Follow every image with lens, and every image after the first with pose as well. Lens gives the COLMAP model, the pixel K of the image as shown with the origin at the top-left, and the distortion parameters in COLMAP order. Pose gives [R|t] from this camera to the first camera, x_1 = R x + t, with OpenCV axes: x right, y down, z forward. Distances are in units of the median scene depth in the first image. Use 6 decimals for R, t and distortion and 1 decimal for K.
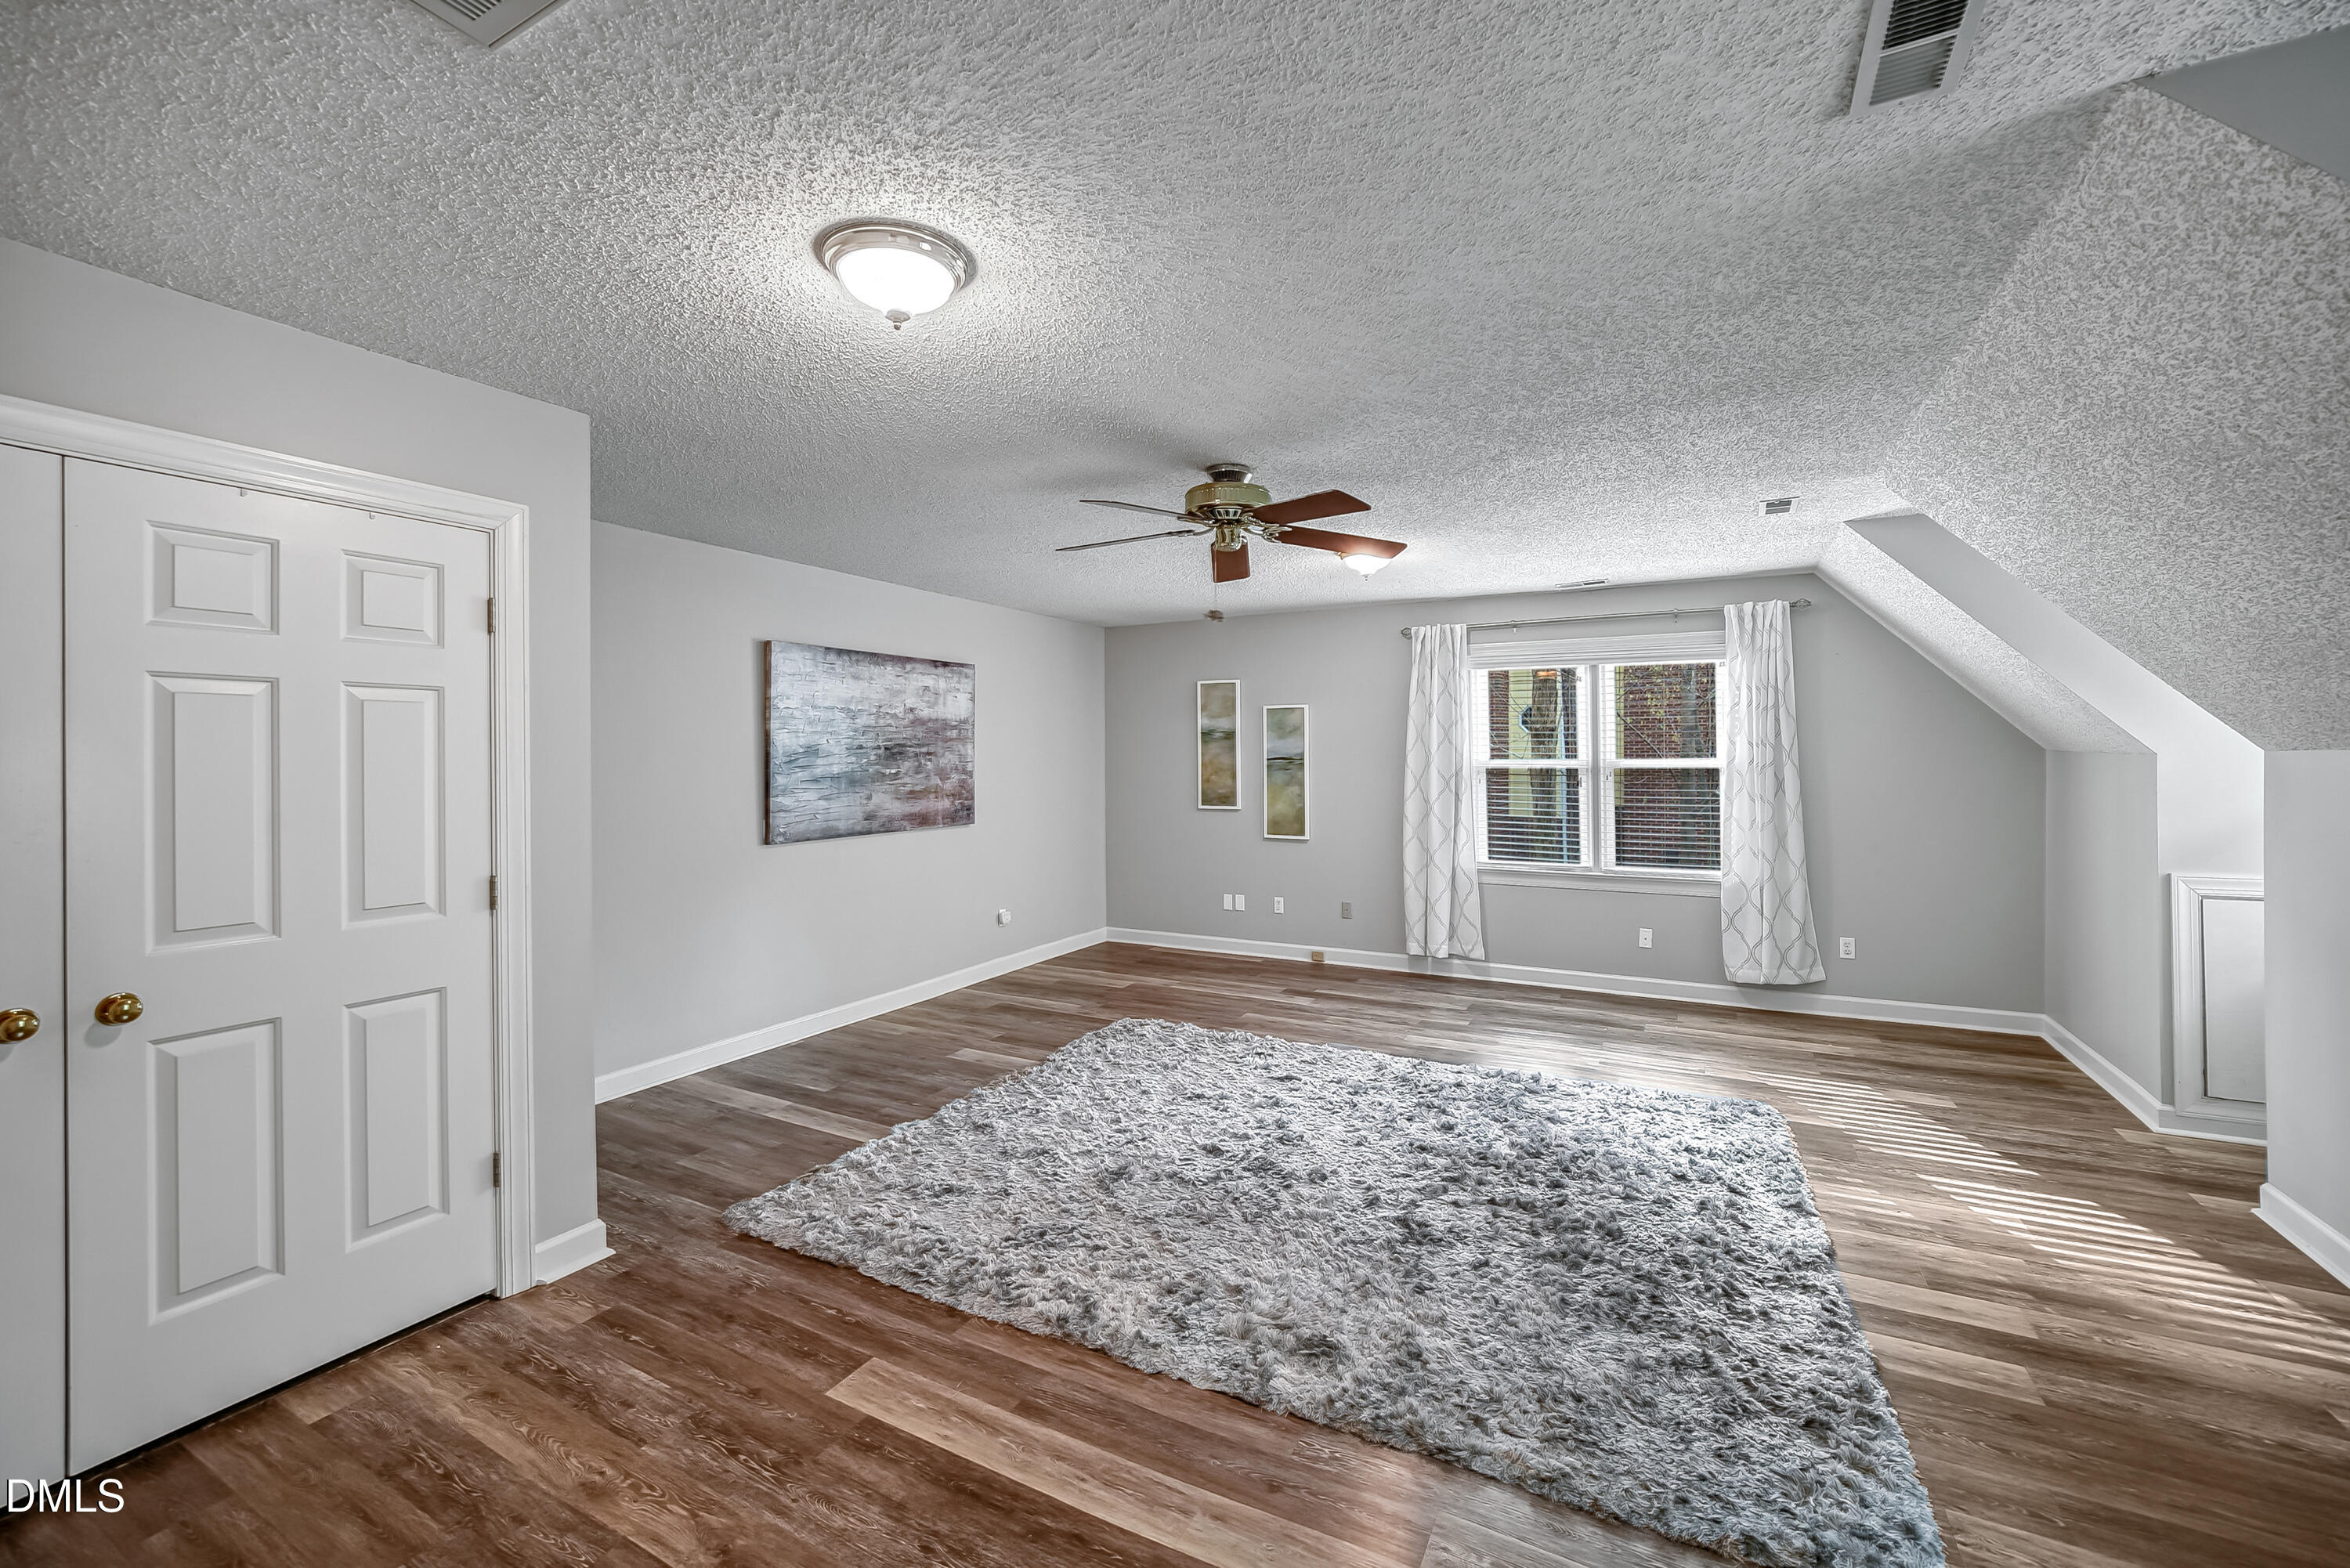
lens RADIAL K [[952.8, 0, 1180.4], [0, 952.8, 771.8], [0, 0, 1]] dist [-0.008990, 0.000039]
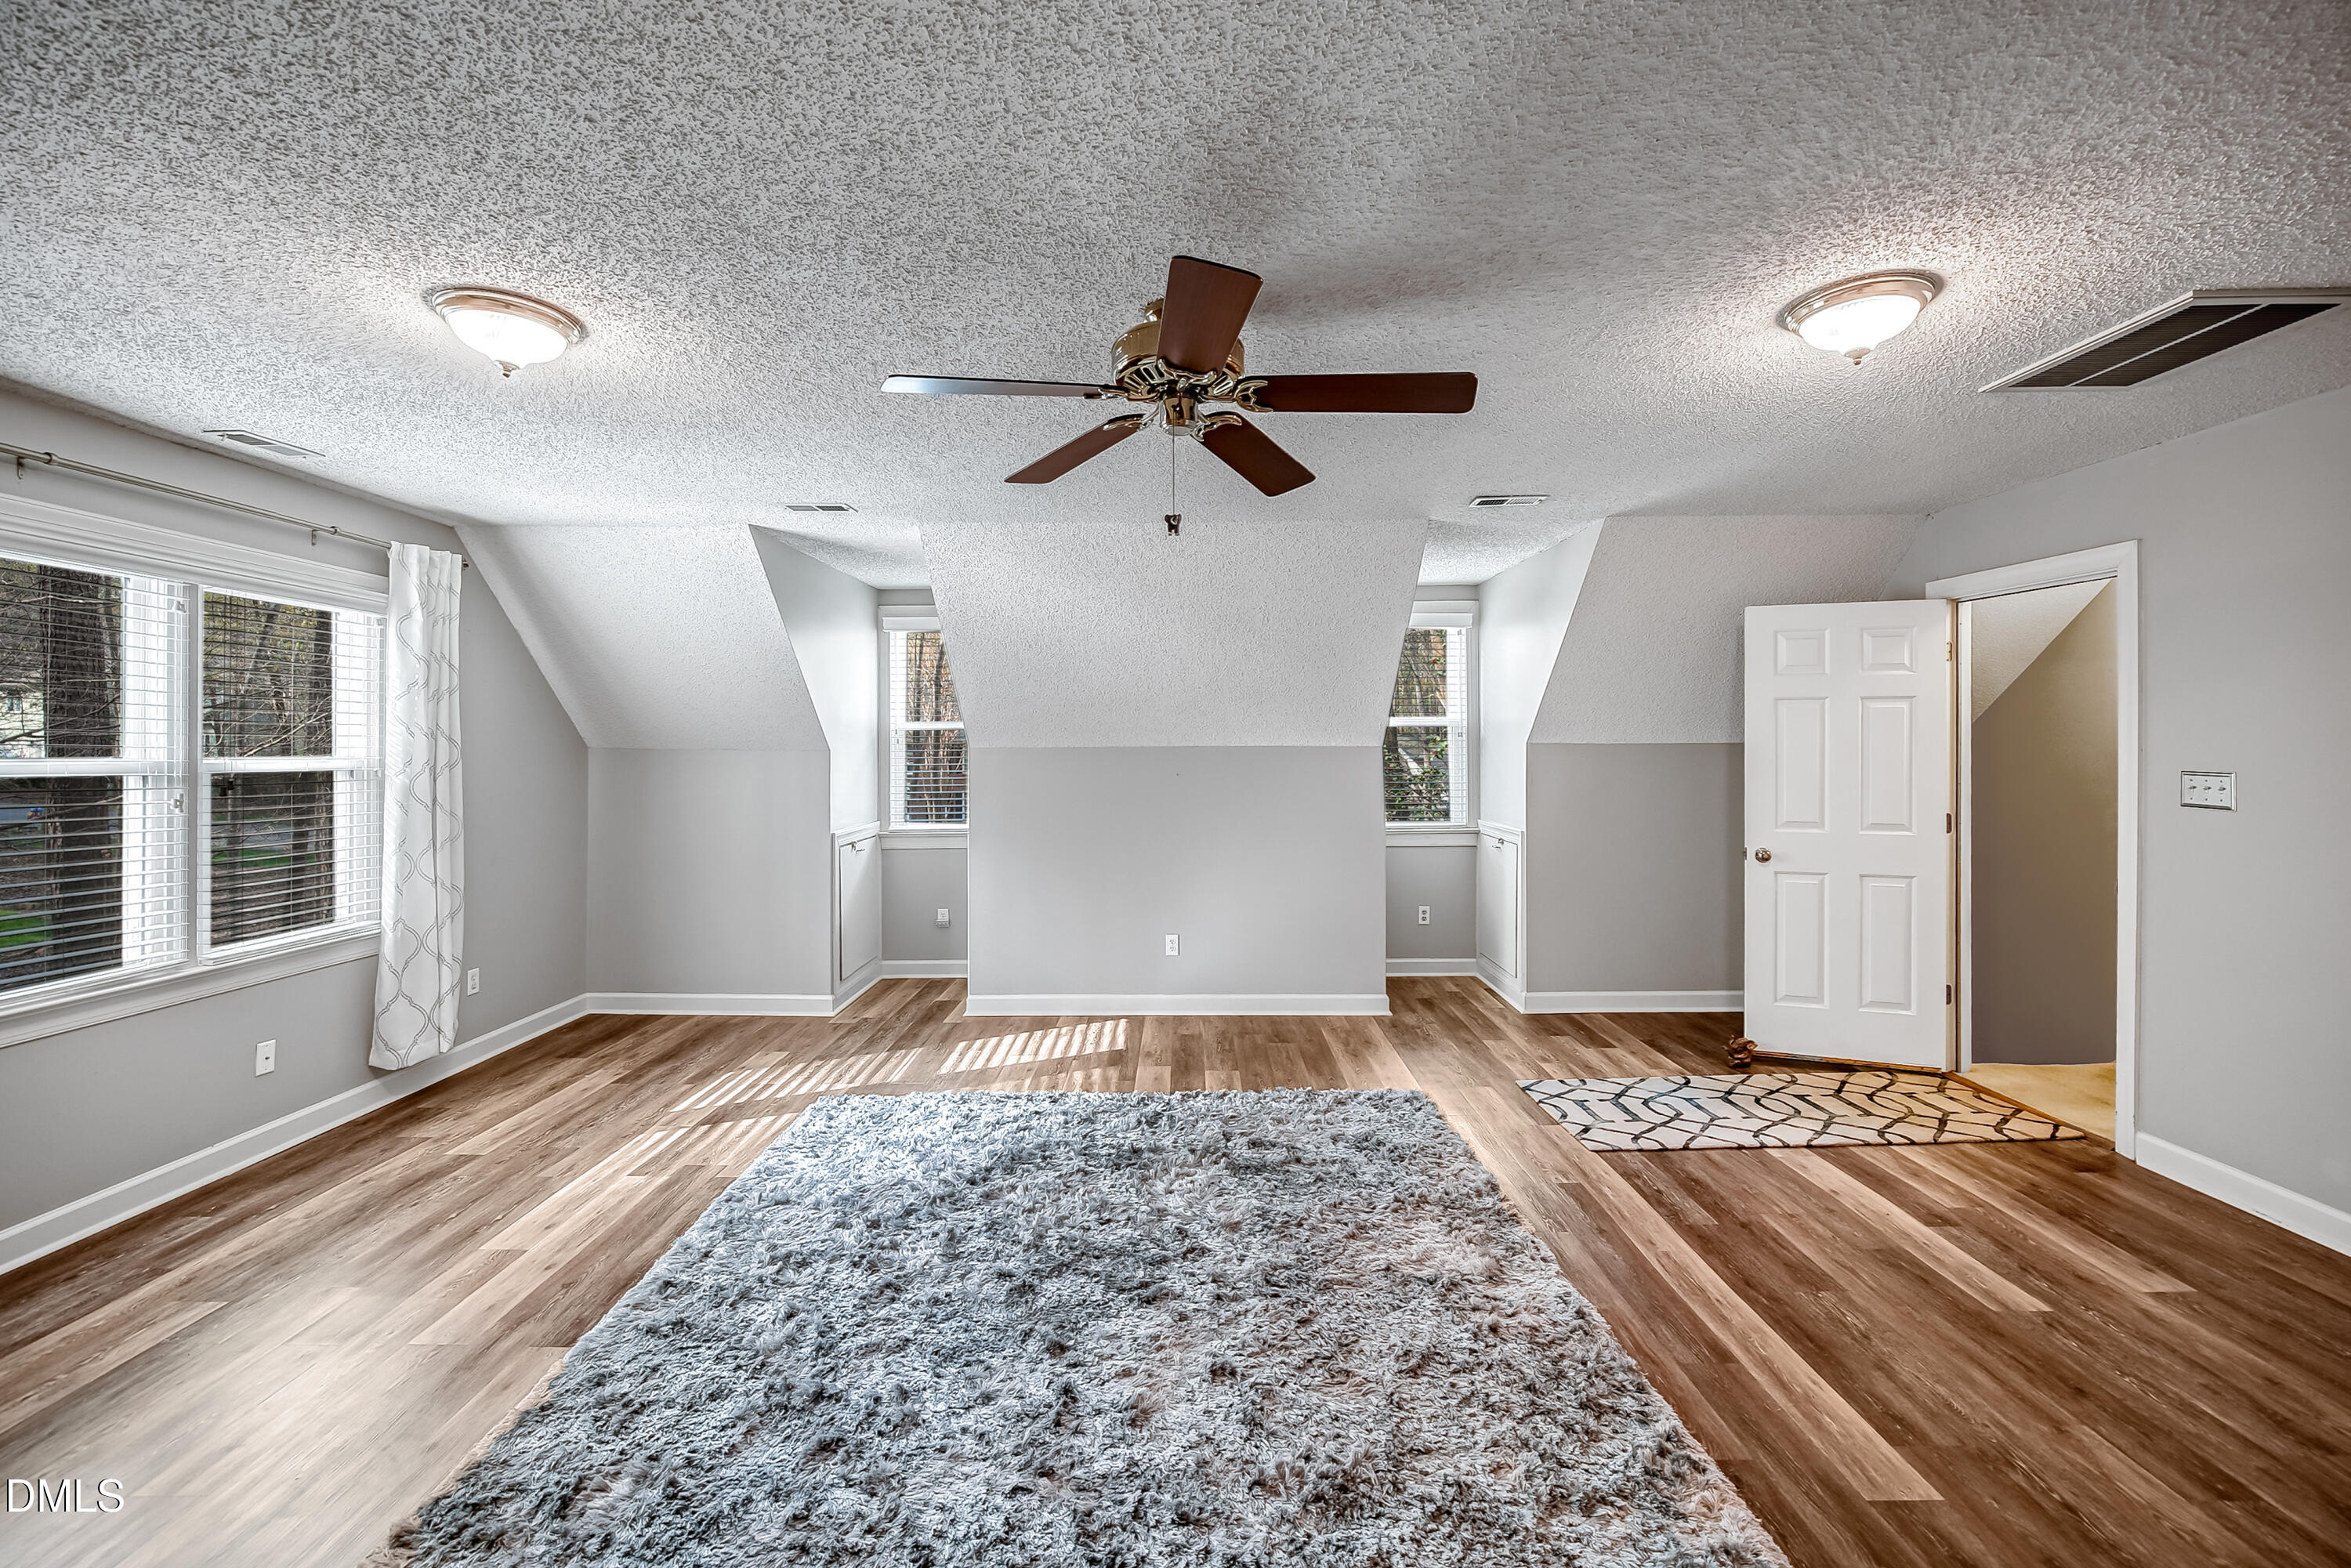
lens RADIAL K [[953.3, 0, 1180.9], [0, 953.3, 771.8], [0, 0, 1]] dist [-0.008990, 0.000039]
pose [[-0.469138, -0.010696, 0.883060, -0.443002], [0.020842, 0.999514, 0.023179, -0.009873], [-0.882879, 0.029279, -0.468687, 1.107029]]
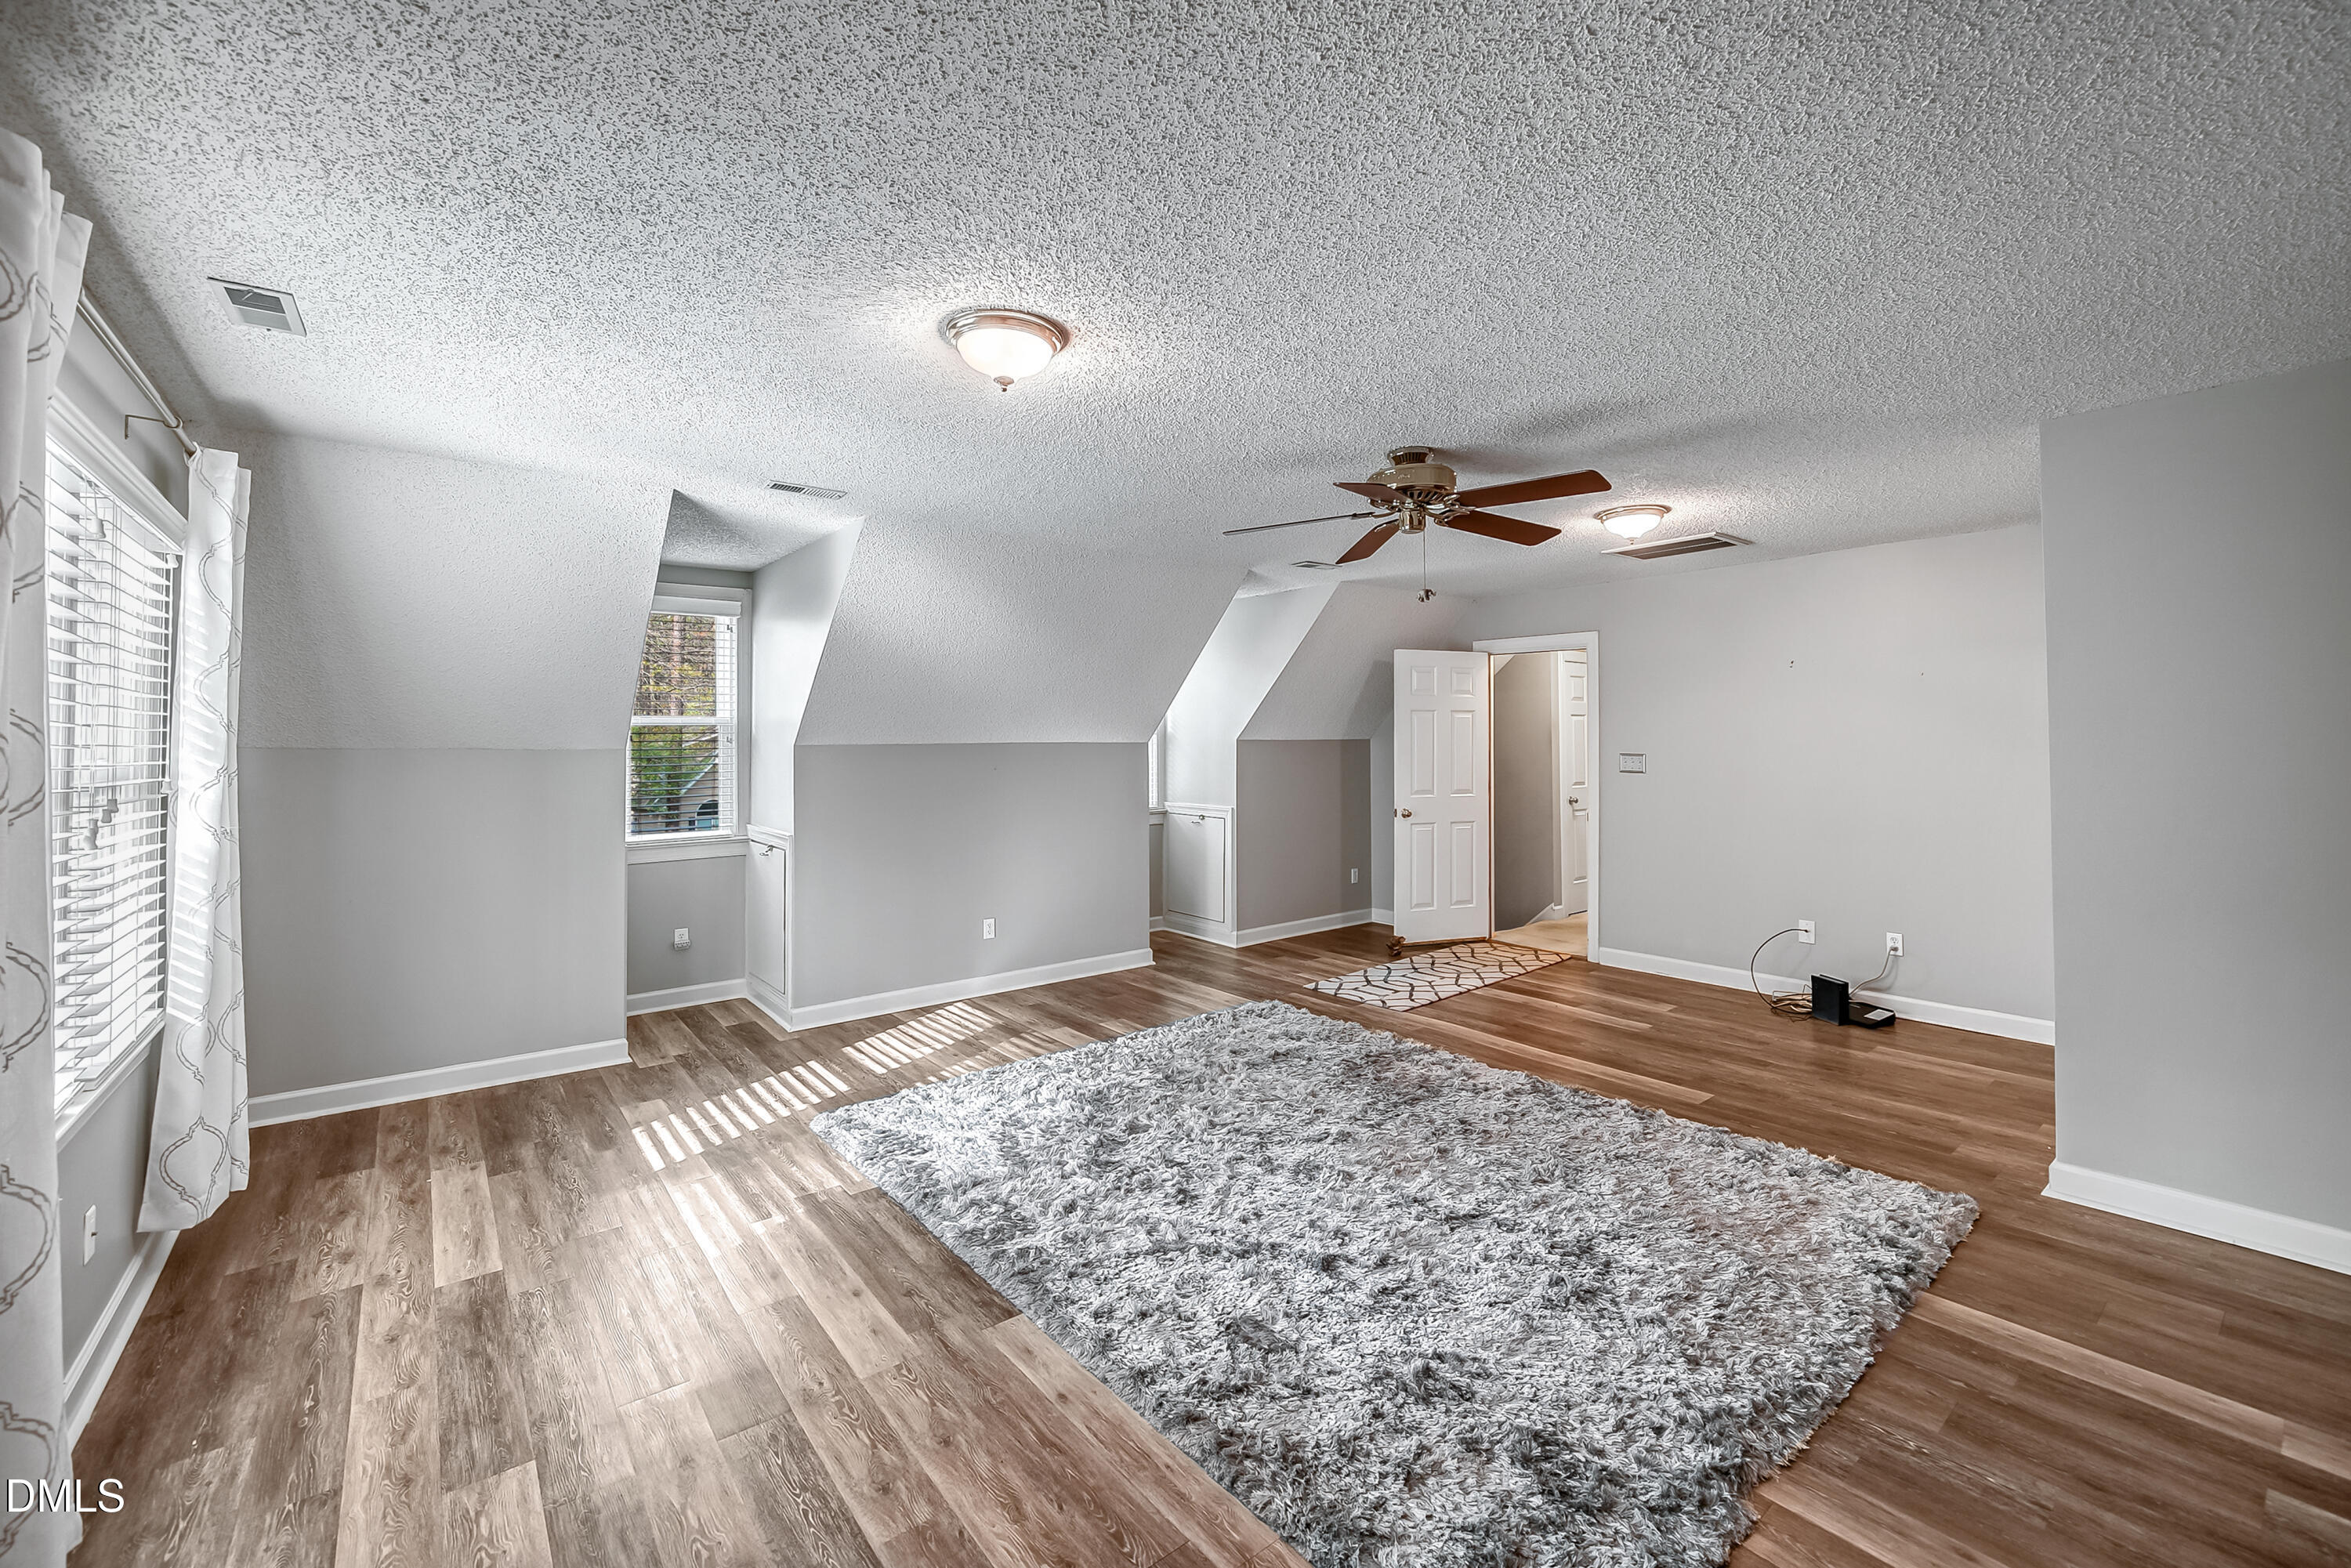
lens RADIAL K [[951.3, 0, 1186.9], [0, 951.3, 743.9], [0, 0, 1]] dist [-0.006823, 0.000247]
pose [[-0.917939, 0.017796, 0.396321, -0.102597], [0.023395, 0.999683, 0.009298, -0.019714], [-0.396030, 0.017807, -0.918065, 1.685195]]
